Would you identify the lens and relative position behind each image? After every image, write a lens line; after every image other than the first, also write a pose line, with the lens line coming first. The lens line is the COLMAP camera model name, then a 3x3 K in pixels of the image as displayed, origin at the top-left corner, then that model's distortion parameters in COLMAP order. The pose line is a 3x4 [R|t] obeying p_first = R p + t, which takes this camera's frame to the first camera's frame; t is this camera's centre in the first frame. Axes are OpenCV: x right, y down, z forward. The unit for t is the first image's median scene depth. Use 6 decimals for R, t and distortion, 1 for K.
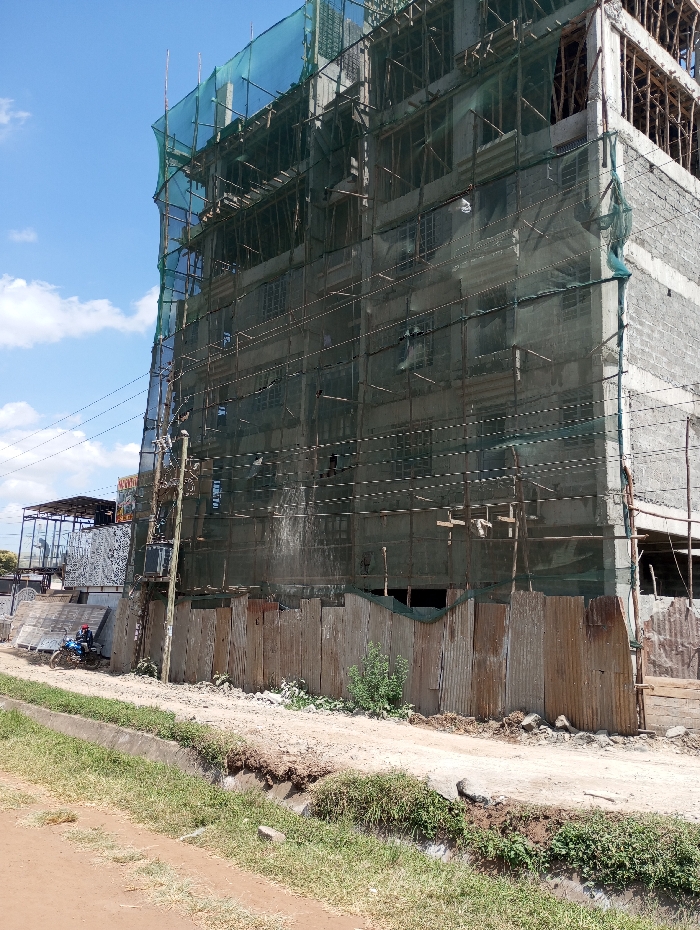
lens RADIAL K [[816.1, 0, 350.0], [0, 816.1, 465.0], [0, 0, 1]] dist [0.066642, -0.003751]
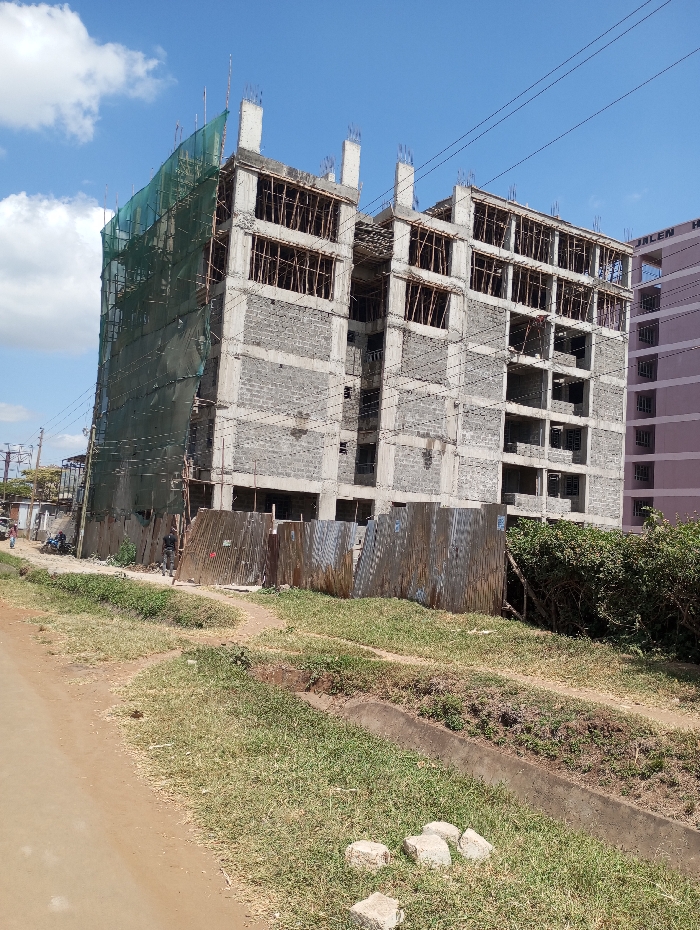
lens RADIAL K [[816.1, 0, 350.0], [0, 816.1, 465.0], [0, 0, 1]] dist [0.066642, -0.003751]
pose [[0.986570, -0.001329, -0.163334, 0.718720], [0.015558, 0.996185, 0.085871, -0.109806], [0.162597, -0.087259, 0.982827, -0.780529]]
